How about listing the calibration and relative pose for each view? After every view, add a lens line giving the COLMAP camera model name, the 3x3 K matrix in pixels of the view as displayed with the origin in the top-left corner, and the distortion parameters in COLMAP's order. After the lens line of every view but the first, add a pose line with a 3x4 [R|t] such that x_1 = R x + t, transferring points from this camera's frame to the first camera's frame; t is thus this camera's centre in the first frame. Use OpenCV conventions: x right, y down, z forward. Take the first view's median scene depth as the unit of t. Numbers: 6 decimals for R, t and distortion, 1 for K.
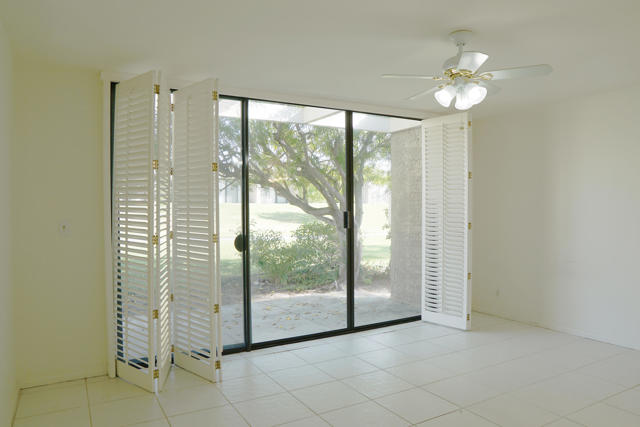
lens RADIAL K [[457.7, 0, 316.7], [0, 457.7, 215.9], [0, 0, 1]] dist [-0.114884, 0.084765]
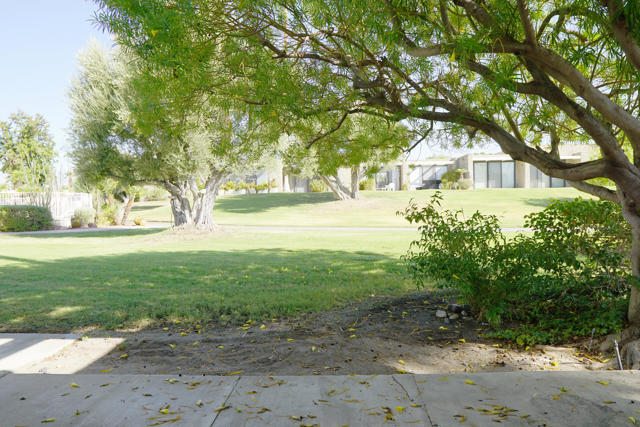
lens RADIAL K [[457.7, 0, 316.7], [0, 457.7, 215.9], [0, 0, 1]] dist [-0.114884, 0.084765]
pose [[0.832405, 0.006260, -0.554132, 0.031369], [0.006019, 0.999775, 0.020336, 0.023476], [0.554135, -0.020264, 0.832180, 0.469159]]
